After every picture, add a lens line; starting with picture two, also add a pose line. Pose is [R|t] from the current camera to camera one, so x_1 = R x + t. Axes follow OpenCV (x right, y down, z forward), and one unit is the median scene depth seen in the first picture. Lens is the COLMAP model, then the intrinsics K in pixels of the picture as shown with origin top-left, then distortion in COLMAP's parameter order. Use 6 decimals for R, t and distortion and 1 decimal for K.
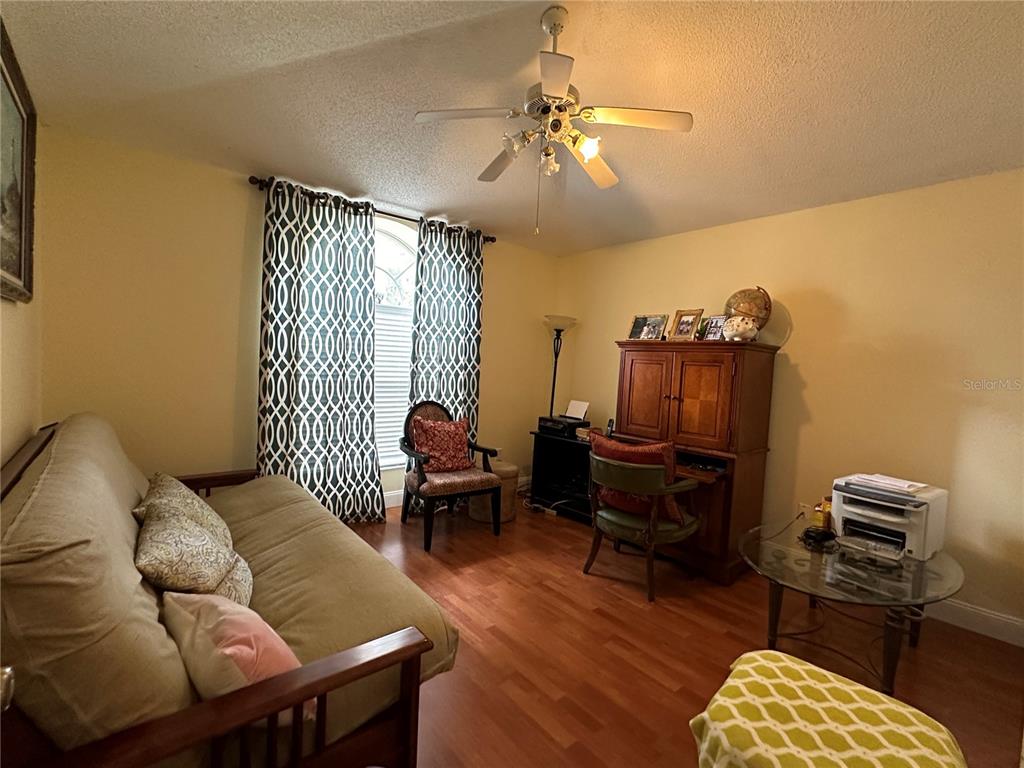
lens RADIAL K [[449.2, 0, 512.7], [0, 449.2, 385.1], [0, 0, 1]] dist [-0.001282, -0.000130]
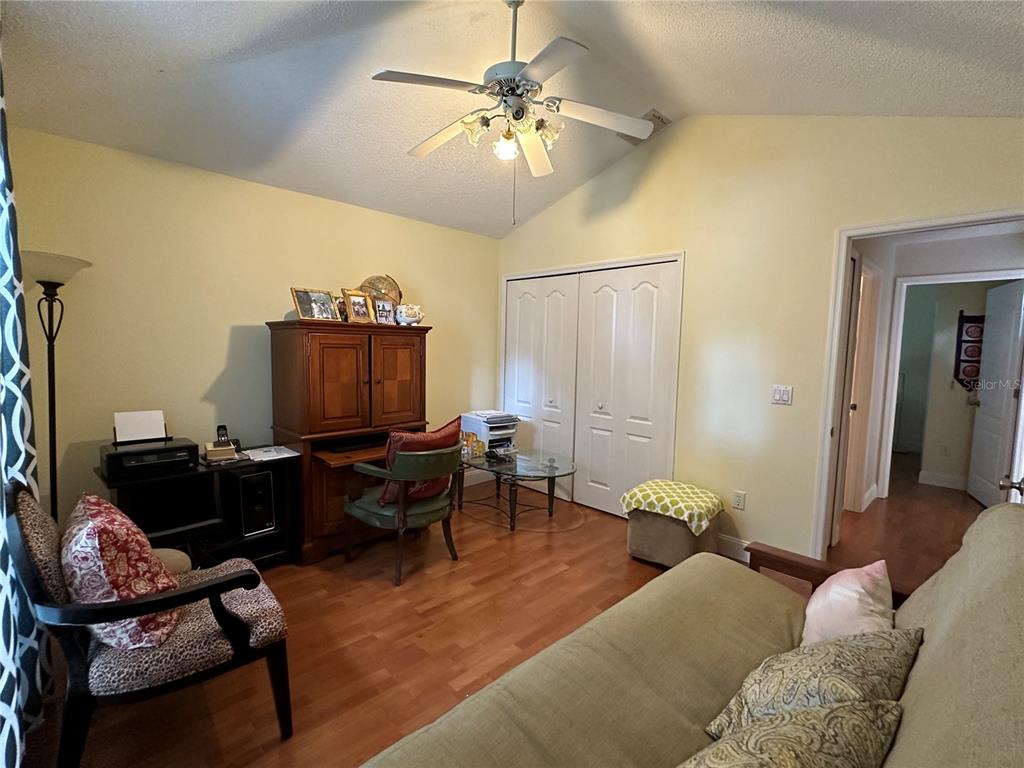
lens RADIAL K [[462.8, 0, 513.1], [0, 462.8, 382.5], [0, 0, 1]] dist [0.001612, -0.000965]
pose [[-0.044415, -0.131553, 0.990314, -0.719829], [0.030600, 0.990648, 0.132970, -0.104351], [-0.998544, 0.036209, -0.039974, 0.793123]]
